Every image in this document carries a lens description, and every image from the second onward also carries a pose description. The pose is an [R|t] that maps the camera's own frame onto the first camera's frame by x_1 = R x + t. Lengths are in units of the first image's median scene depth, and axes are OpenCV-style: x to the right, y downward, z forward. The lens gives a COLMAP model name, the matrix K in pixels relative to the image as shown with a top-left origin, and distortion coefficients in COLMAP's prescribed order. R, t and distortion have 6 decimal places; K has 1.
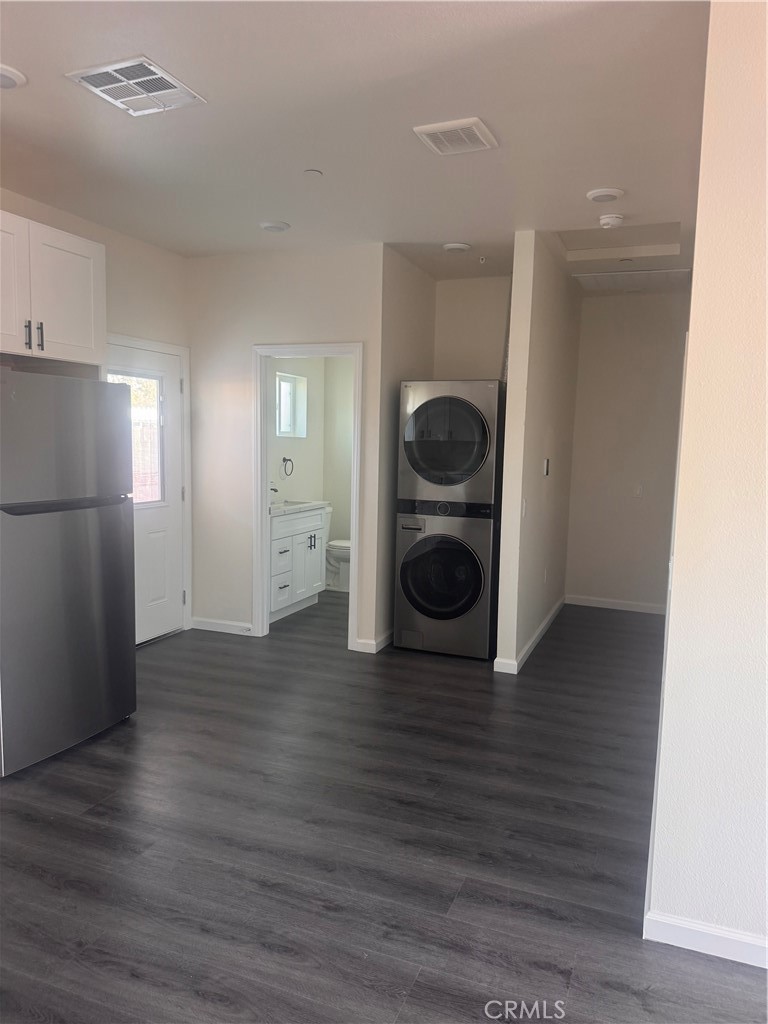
lens RADIAL K [[723.3, 0, 384.0], [0, 723.3, 510.1], [0, 0, 1]] dist [0.050841, -0.036415]
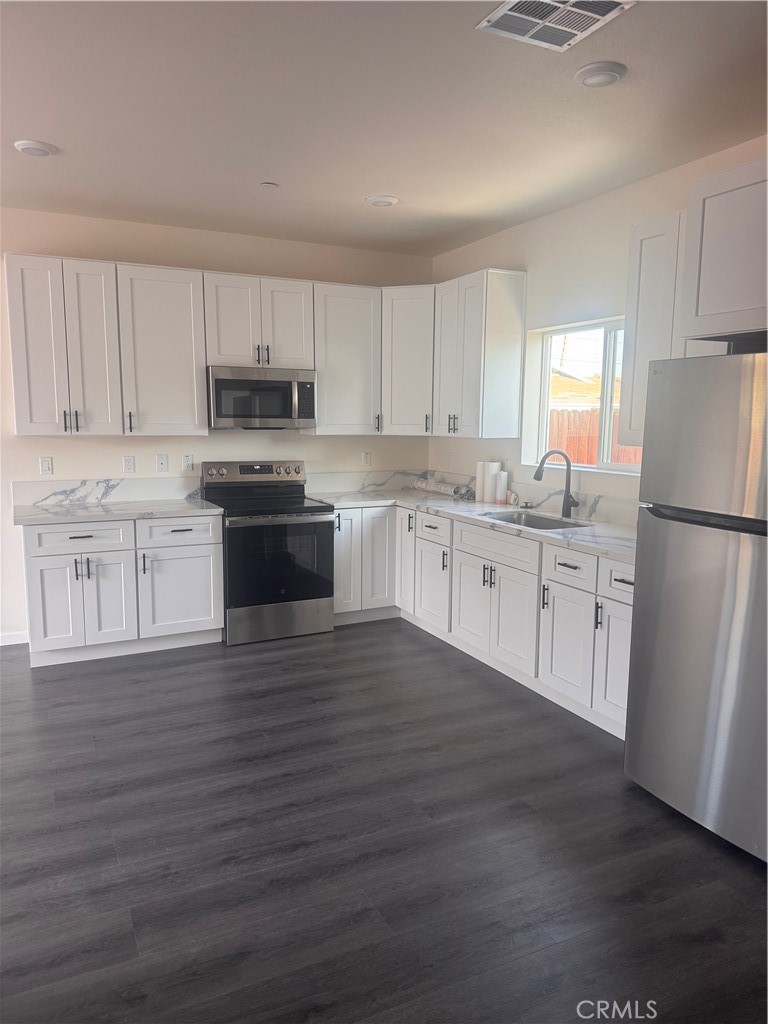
lens RADIAL K [[723.3, 0, 380.9], [0, 723.3, 518.8], [0, 0, 1]] dist [0.050841, -0.036415]
pose [[-0.662398, 0.080490, -0.744816, 0.549574], [-0.094003, 0.977423, 0.189228, -0.178008], [0.743231, 0.195360, -0.639877, 1.763057]]
